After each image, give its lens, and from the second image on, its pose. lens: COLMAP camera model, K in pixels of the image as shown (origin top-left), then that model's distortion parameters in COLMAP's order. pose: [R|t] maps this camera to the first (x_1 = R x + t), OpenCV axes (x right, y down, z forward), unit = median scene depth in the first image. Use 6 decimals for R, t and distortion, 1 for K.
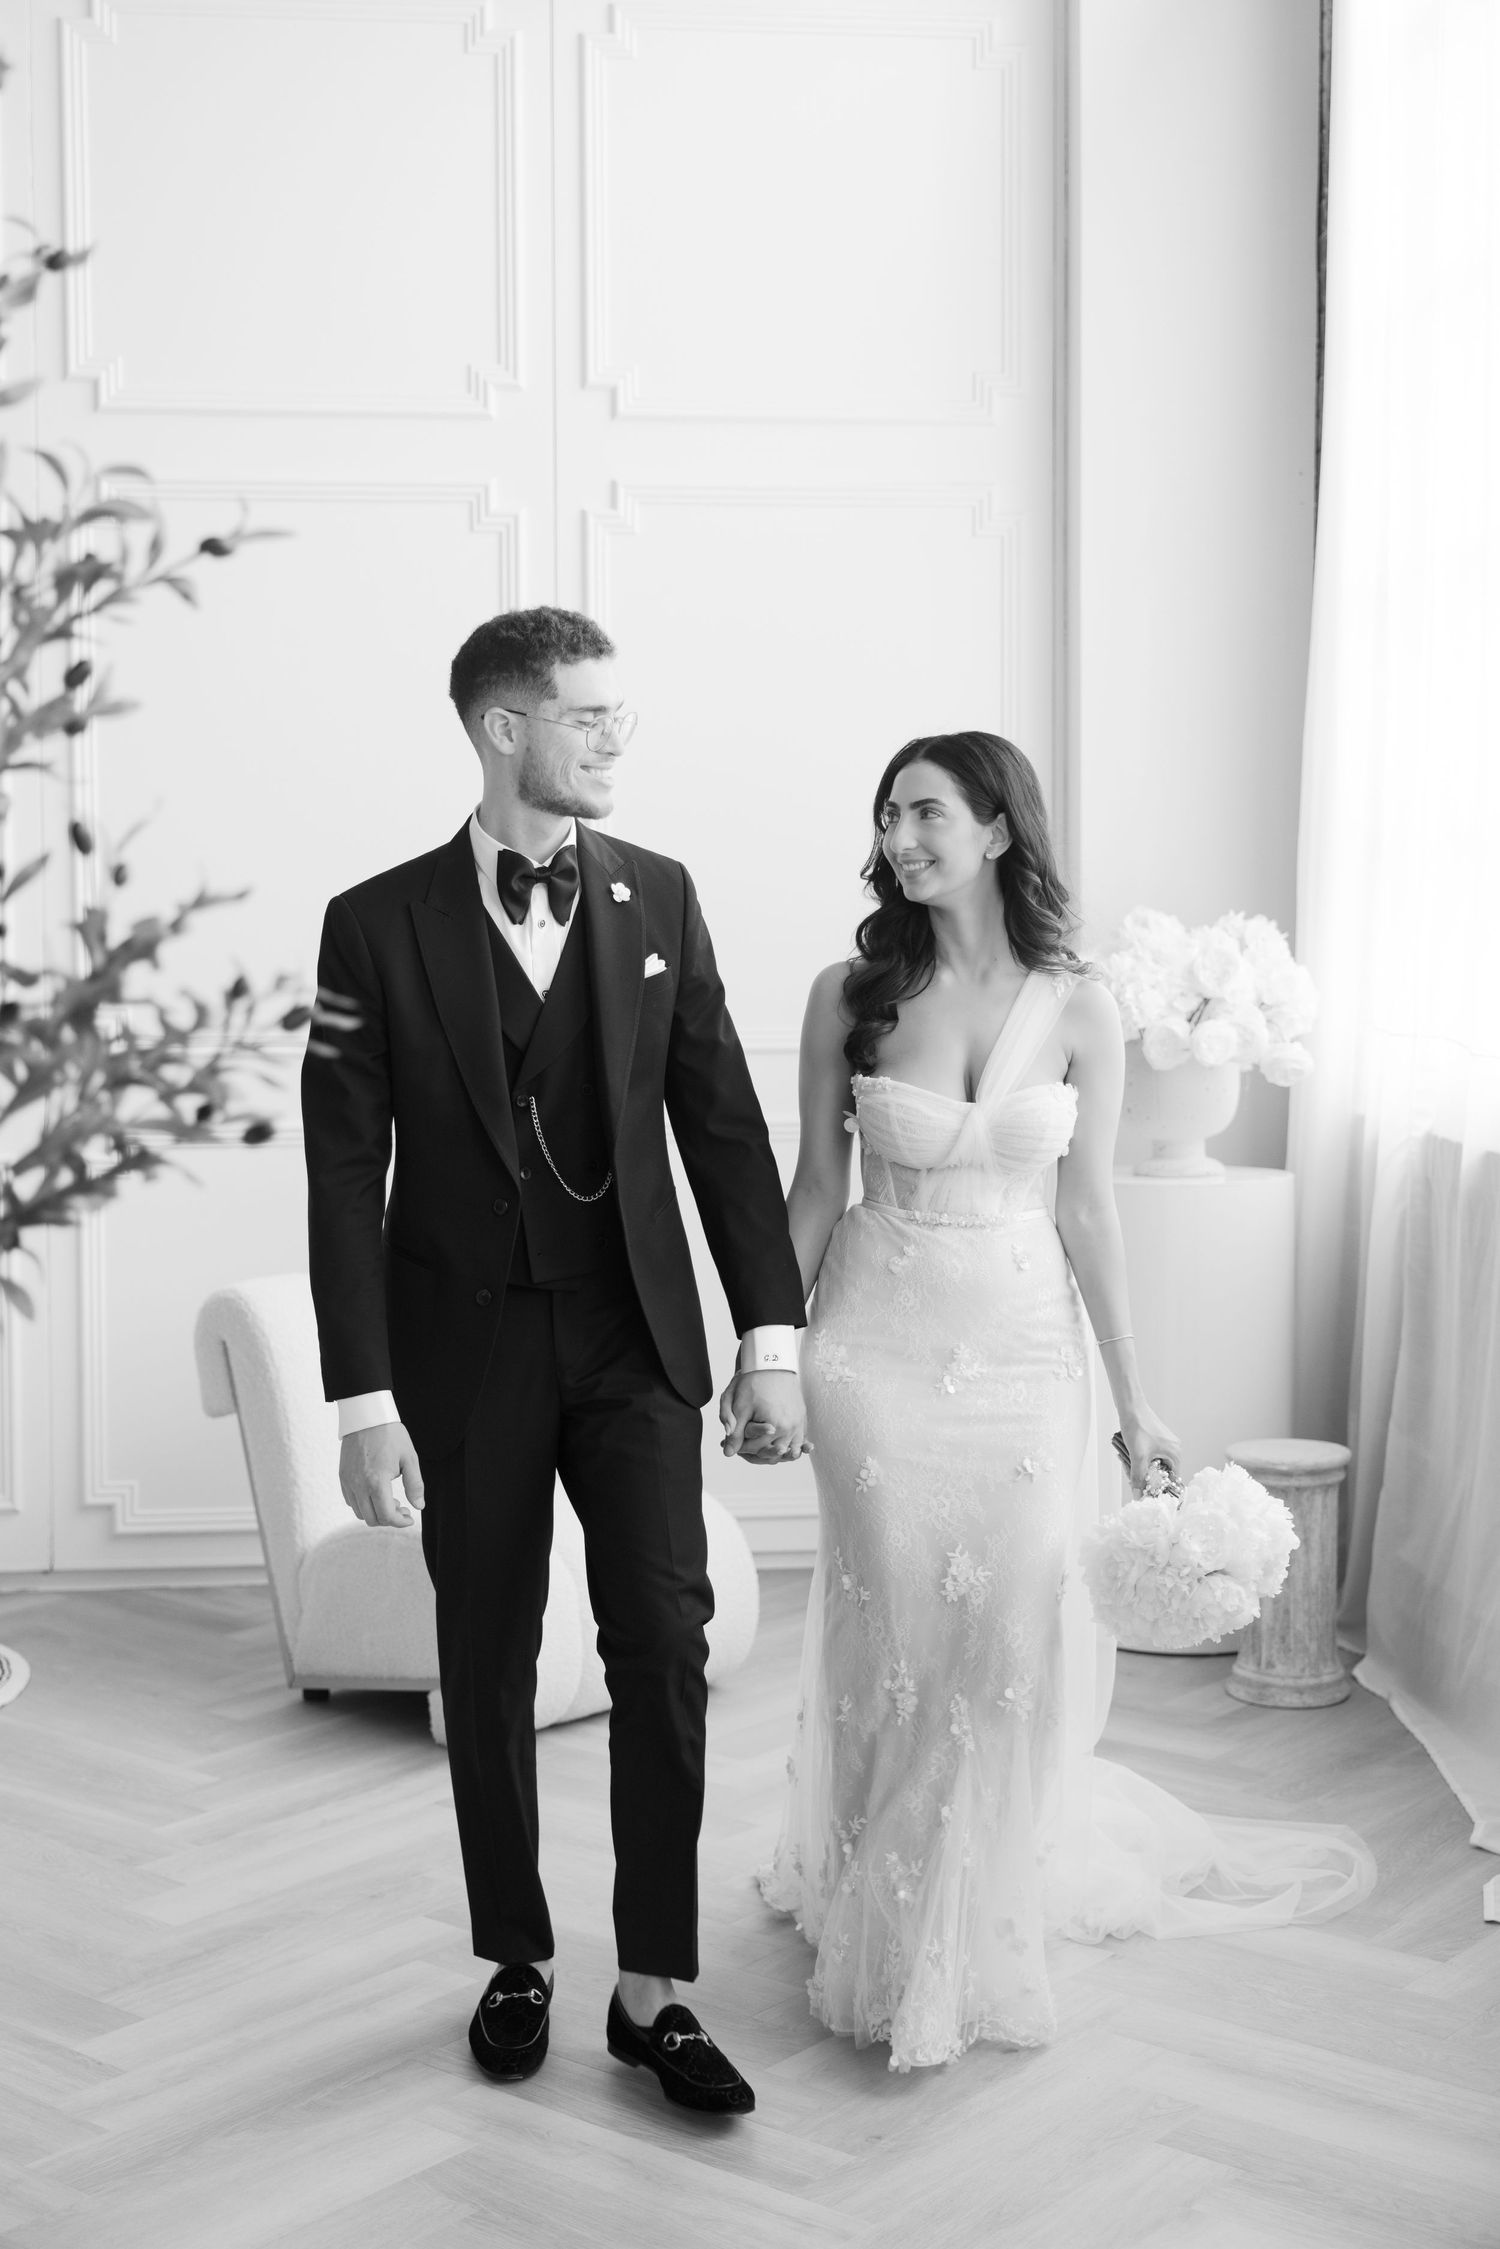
lens RADIAL K [[2550.8, 0, 776.3], [0, 2550.8, 1087.5], [0, 0, 1]] dist [0.005470, 0.000000]
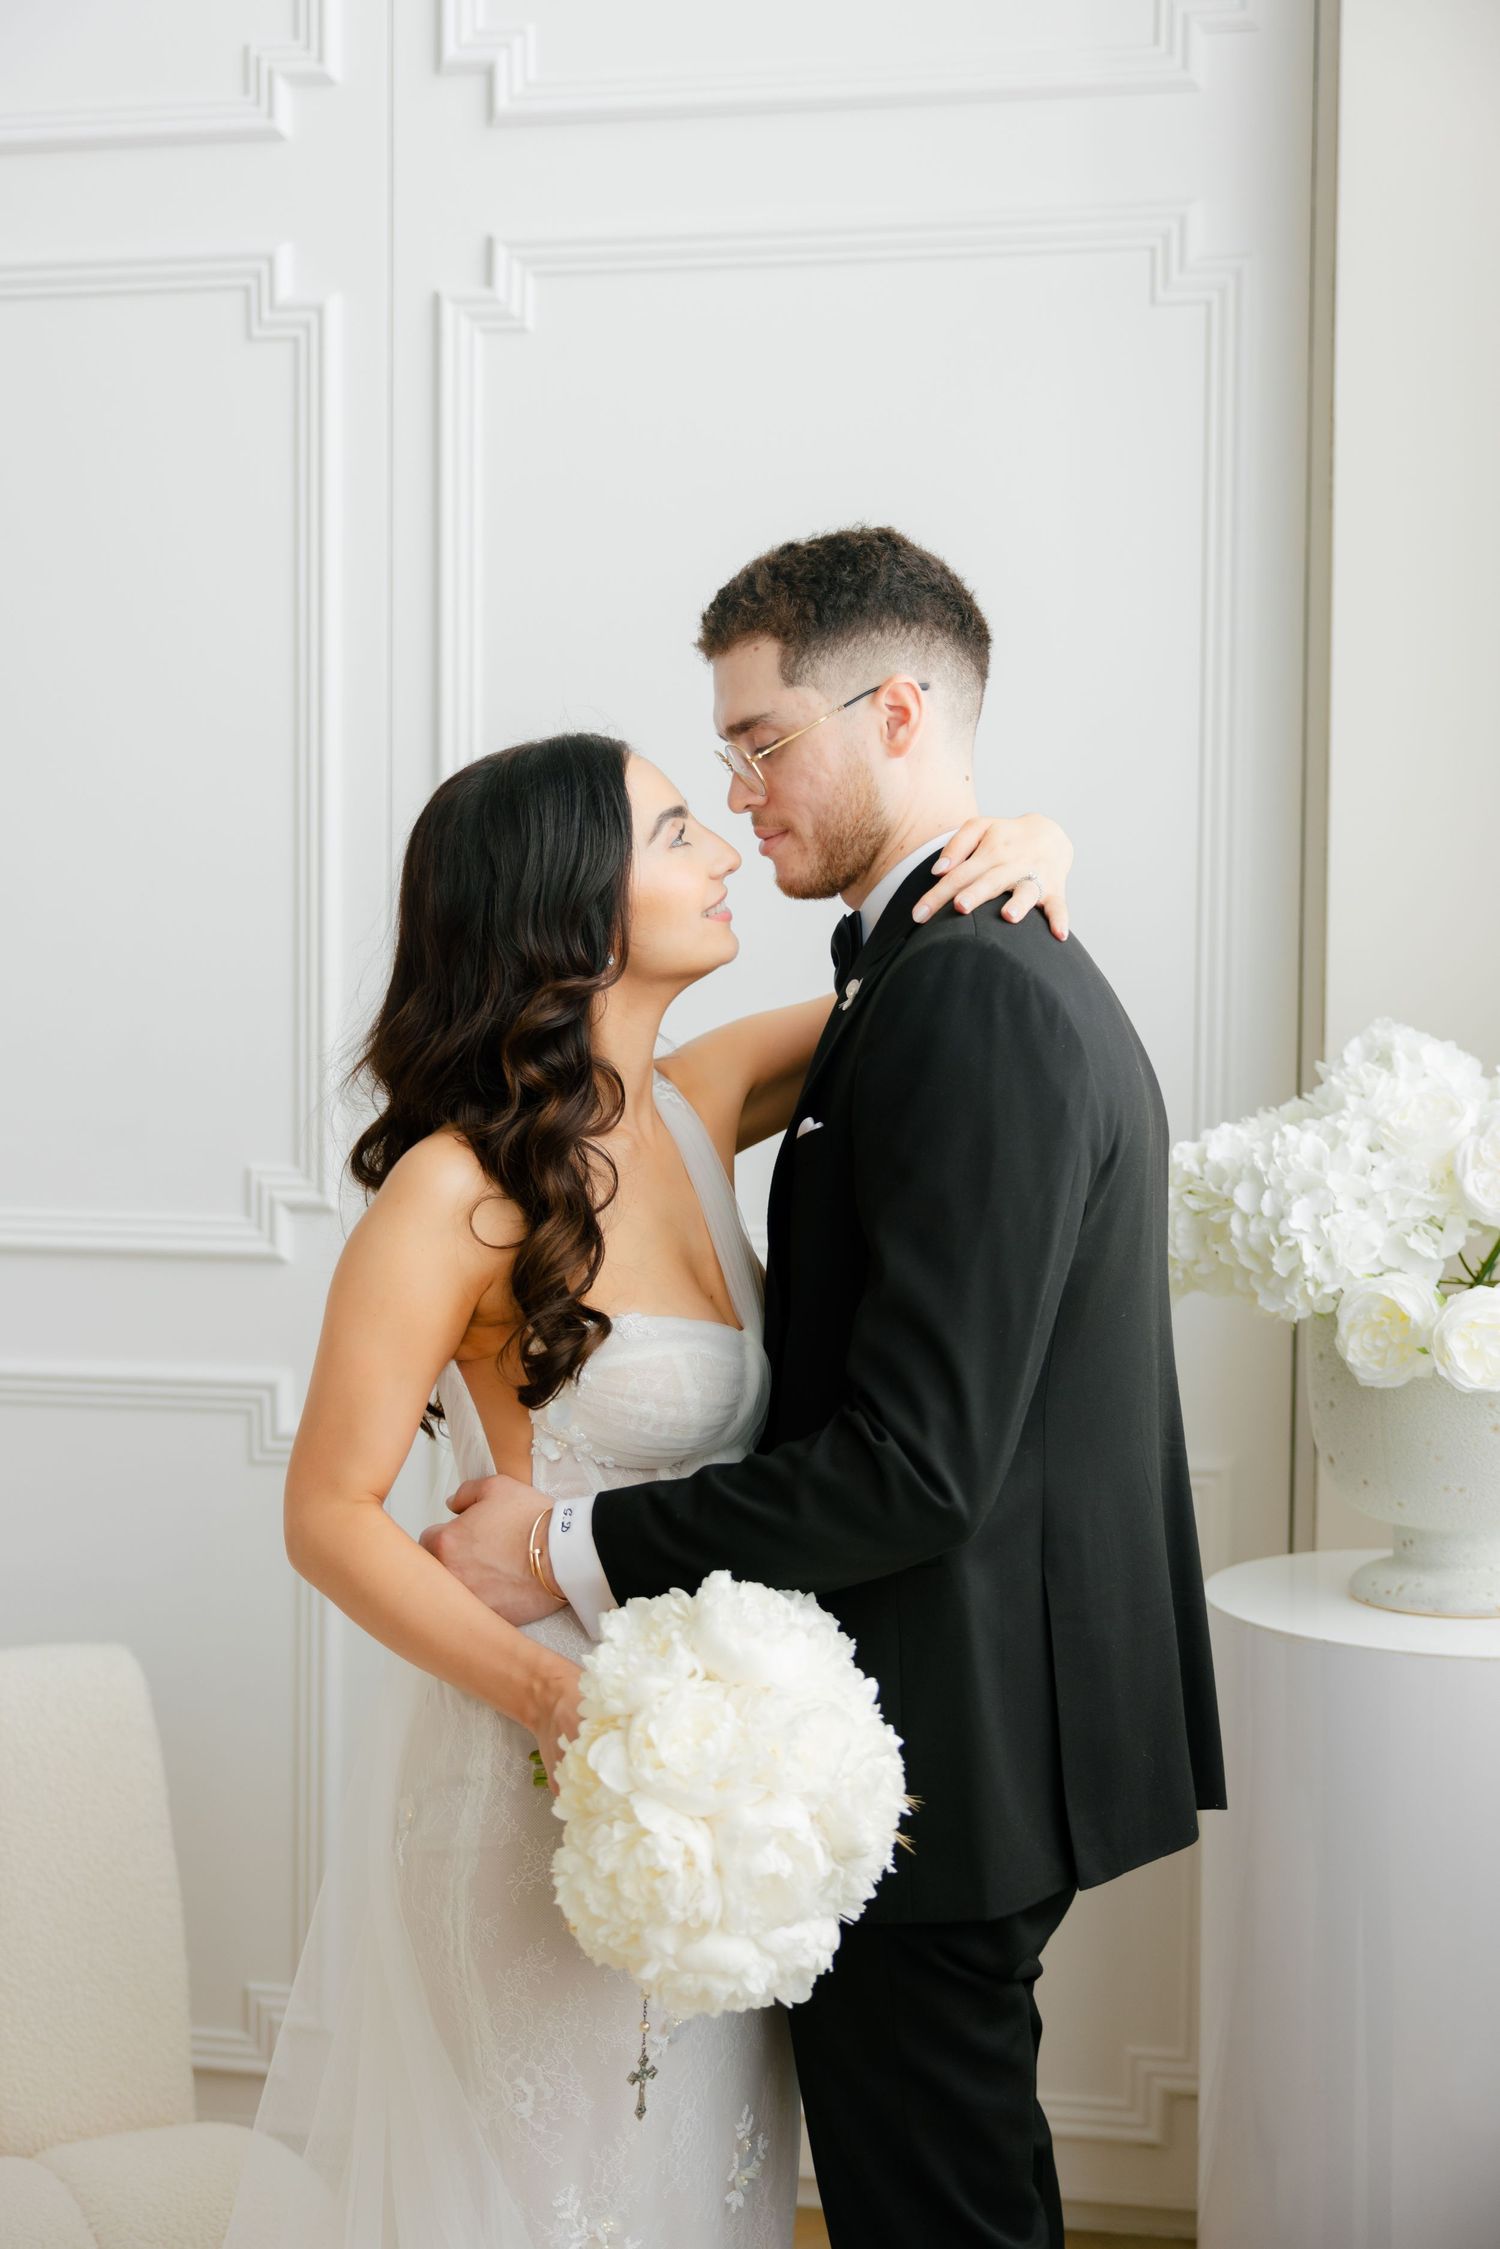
lens RADIAL K [[2636.8, 0, 736.0], [0, 2636.8, 1135.9], [0, 0, 1]] dist [0.005555, 0.000000]
pose [[0.964309, 0.024937, -0.263604, 0.163070], [-0.027082, 0.999623, -0.004506, -0.045920], [0.263392, 0.011484, 0.964620, 0.521425]]
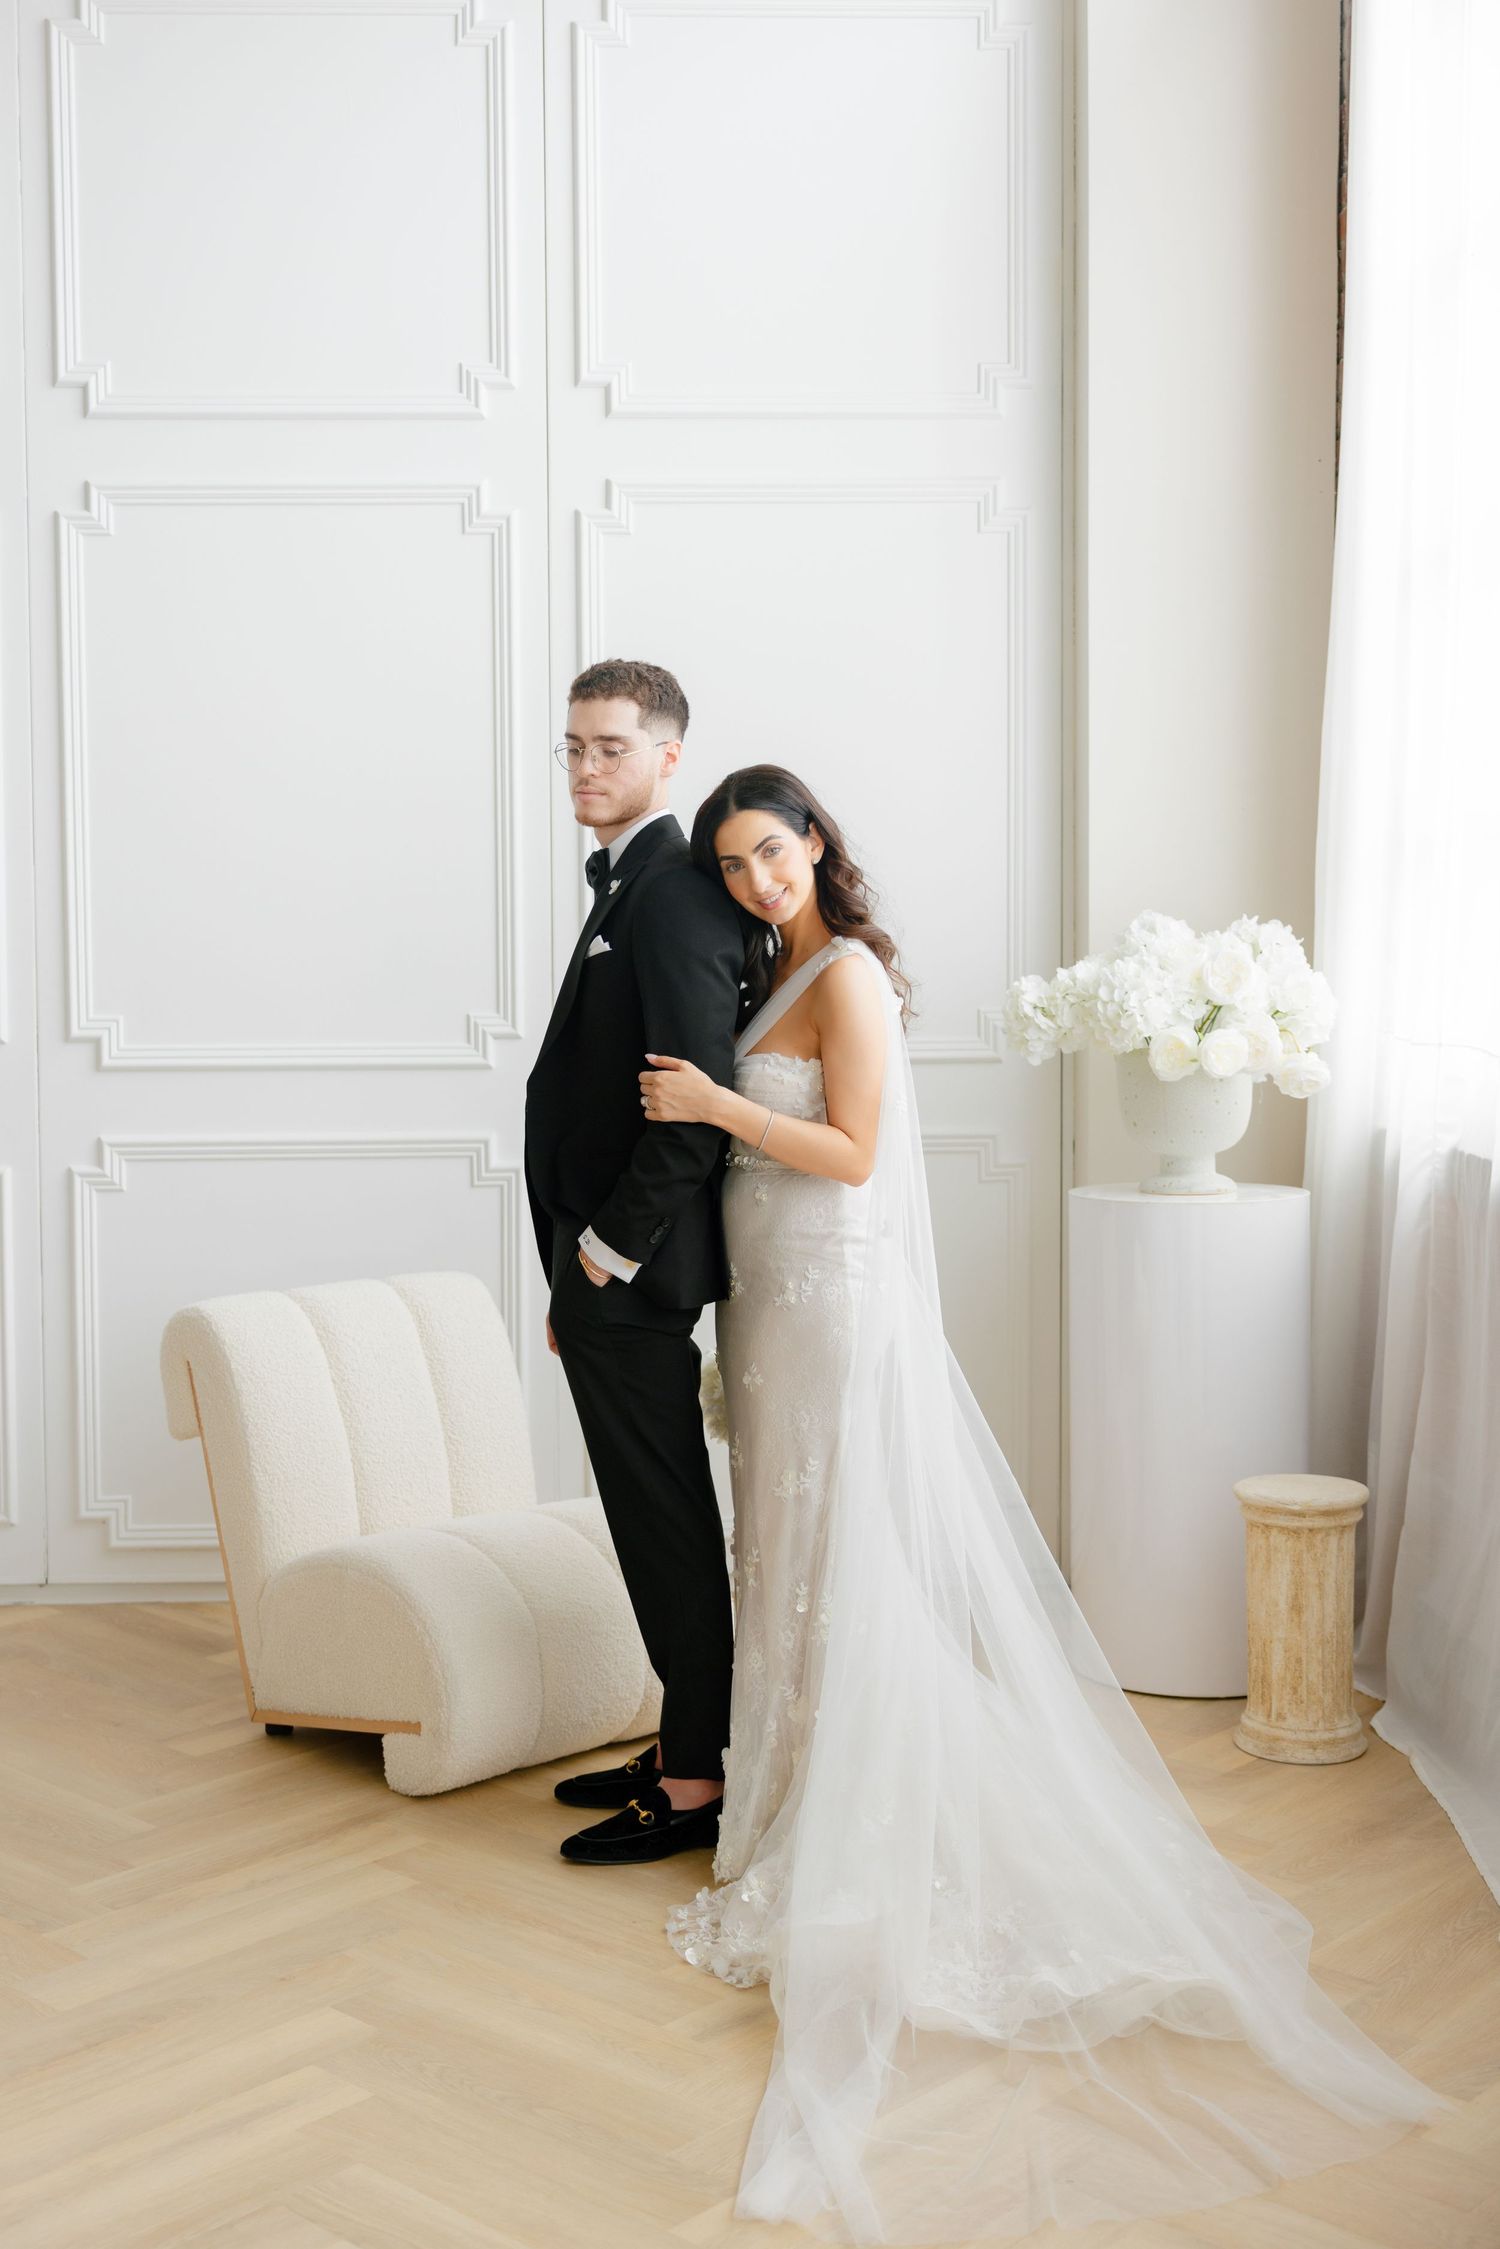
lens RADIAL K [[2320.7, 0, 710.9], [0, 2320.7, 1104.7], [0, 0, 1]] dist [-0.002315, 0.000000]
pose [[0.998111, 0.000537, -0.061429, 0.034353], [-0.000420, 0.999998, 0.001918, 0.000152], [0.061430, -0.001889, 0.998110, 0.128453]]
